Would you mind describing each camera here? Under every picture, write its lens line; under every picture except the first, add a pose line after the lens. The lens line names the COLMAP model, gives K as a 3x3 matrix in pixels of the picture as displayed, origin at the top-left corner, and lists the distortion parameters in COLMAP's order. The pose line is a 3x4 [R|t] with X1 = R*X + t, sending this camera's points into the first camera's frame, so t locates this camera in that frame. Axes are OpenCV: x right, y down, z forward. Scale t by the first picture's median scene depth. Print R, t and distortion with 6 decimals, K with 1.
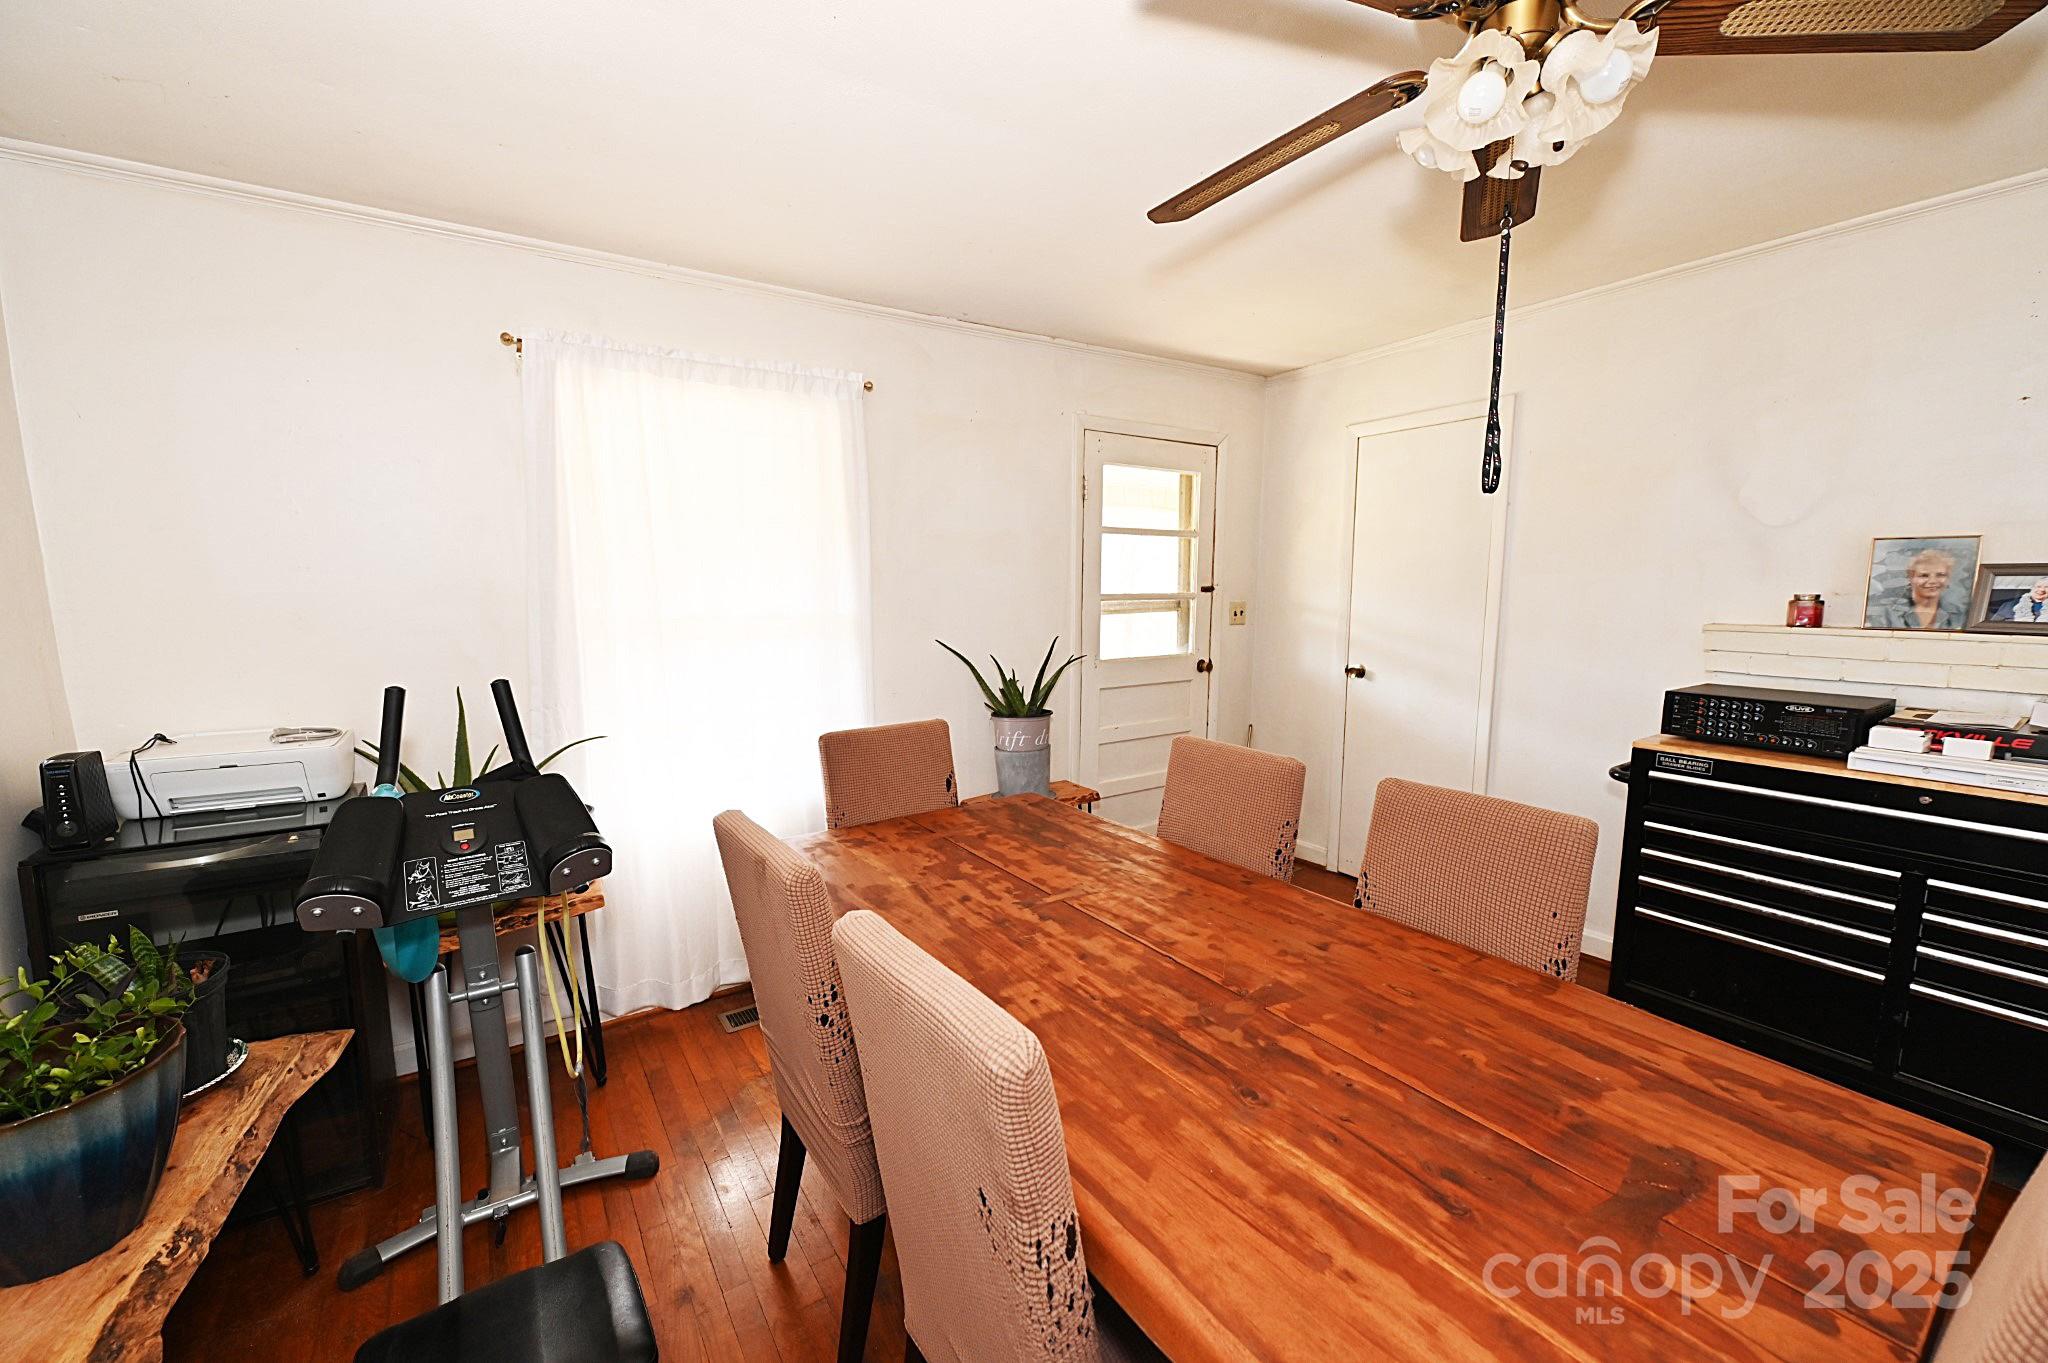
lens RADIAL K [[808.8, 0, 1022.6], [0, 808.8, 688.7], [0, 0, 1]] dist [-0.007280, -0.000986]
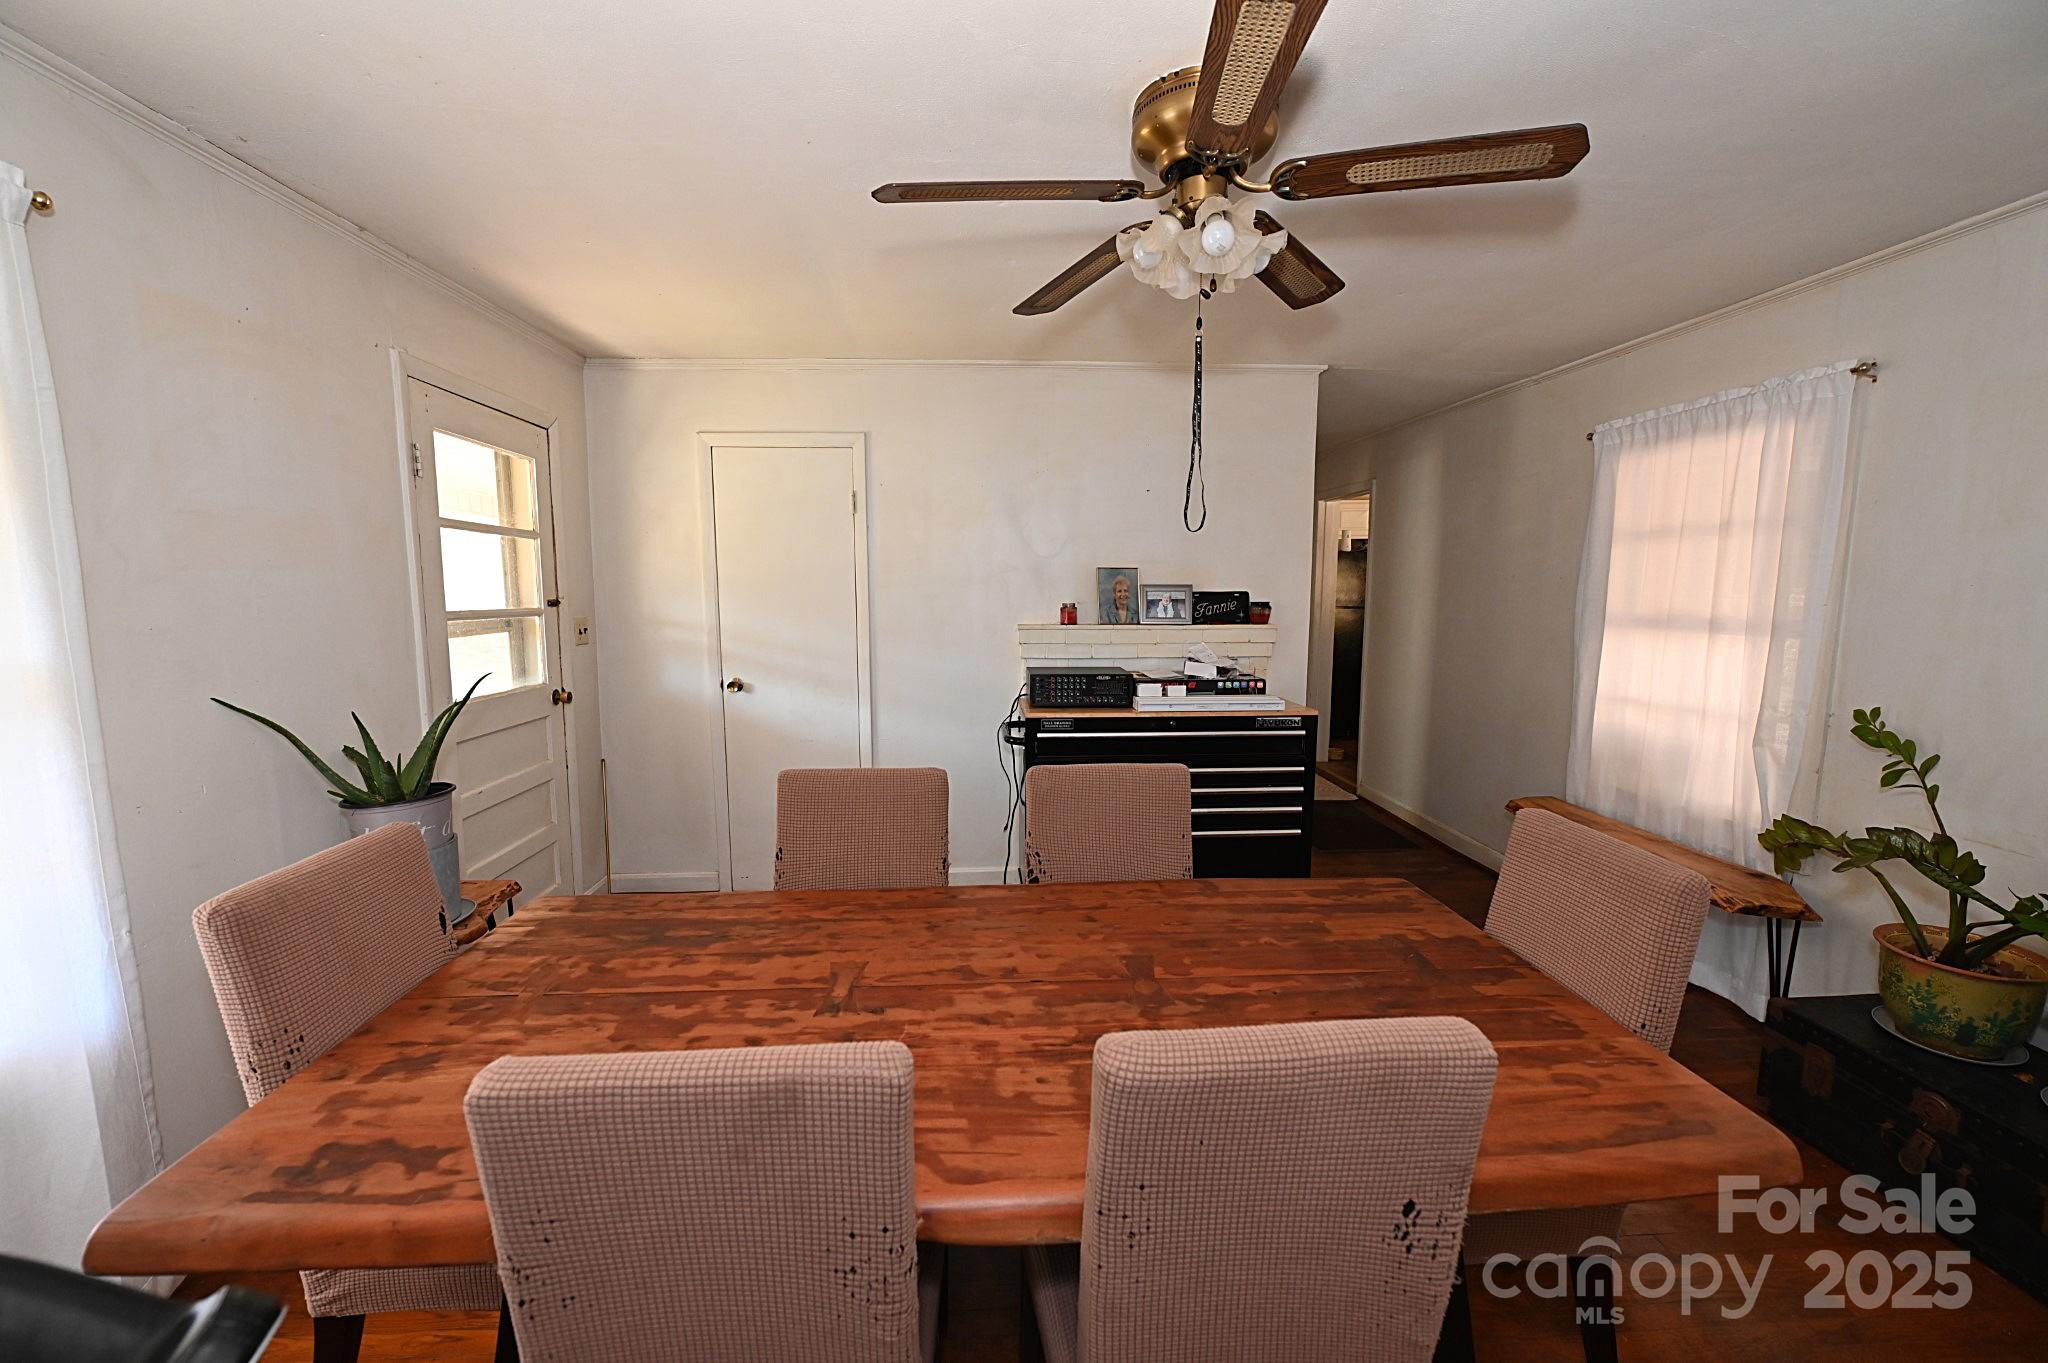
lens RADIAL K [[808.8, 0, 1024.5], [0, 808.8, 684.8], [0, 0, 1]] dist [-0.007280, -0.000986]
pose [[0.508436, -0.094958, 0.855848, -0.427548], [0.110065, 0.992915, 0.044780, -0.046668], [-0.854037, 0.071431, 0.515285, 0.329279]]
